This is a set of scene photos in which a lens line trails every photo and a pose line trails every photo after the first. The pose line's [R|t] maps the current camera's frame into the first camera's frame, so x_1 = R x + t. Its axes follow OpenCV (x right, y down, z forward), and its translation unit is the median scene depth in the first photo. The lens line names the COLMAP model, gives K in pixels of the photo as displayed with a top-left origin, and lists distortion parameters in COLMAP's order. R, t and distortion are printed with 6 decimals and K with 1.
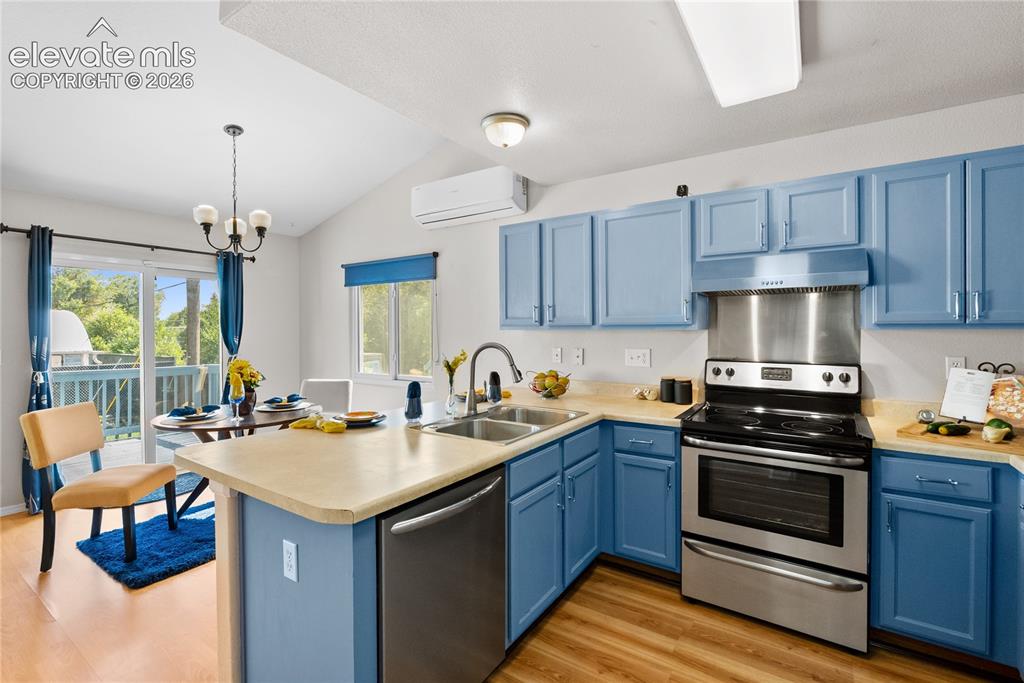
lens RADIAL K [[455.8, 0, 514.0], [0, 455.8, 339.7], [0, 0, 1]] dist [-0.003102, 0.000481]
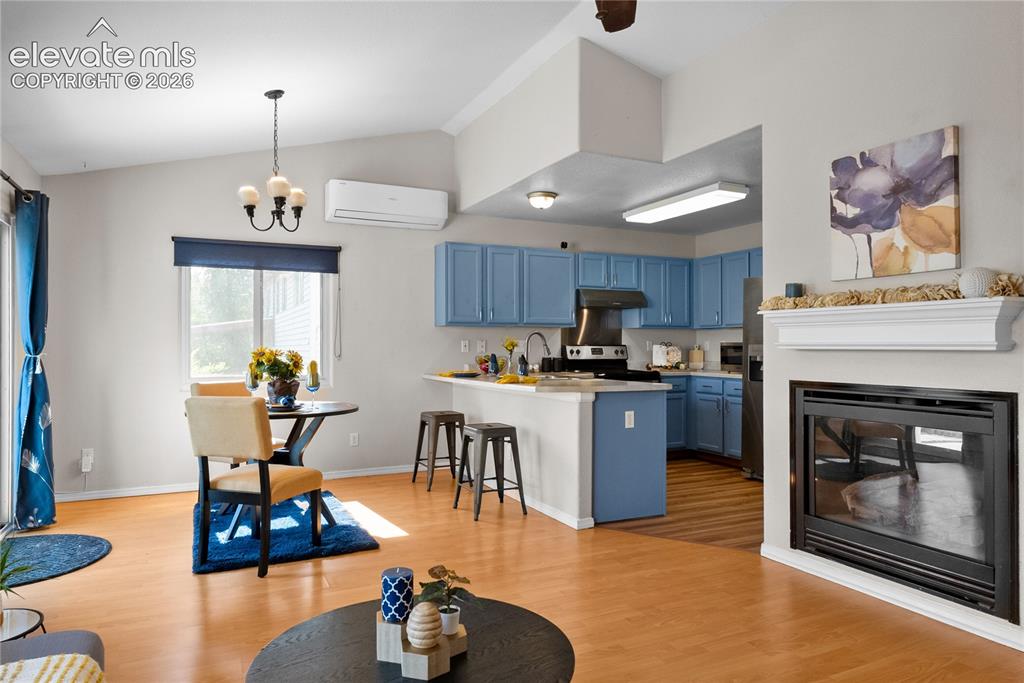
lens RADIAL K [[649.4, 0, 515.3], [0, 649.4, 343.7], [0, 0, 1]] dist [-0.001005, 0.000176]
pose [[0.510299, 0.010242, 0.859936, -1.683393], [0.025457, 0.999311, -0.027009, 0.095311], [-0.859620, 0.035675, 0.509687, -0.060093]]
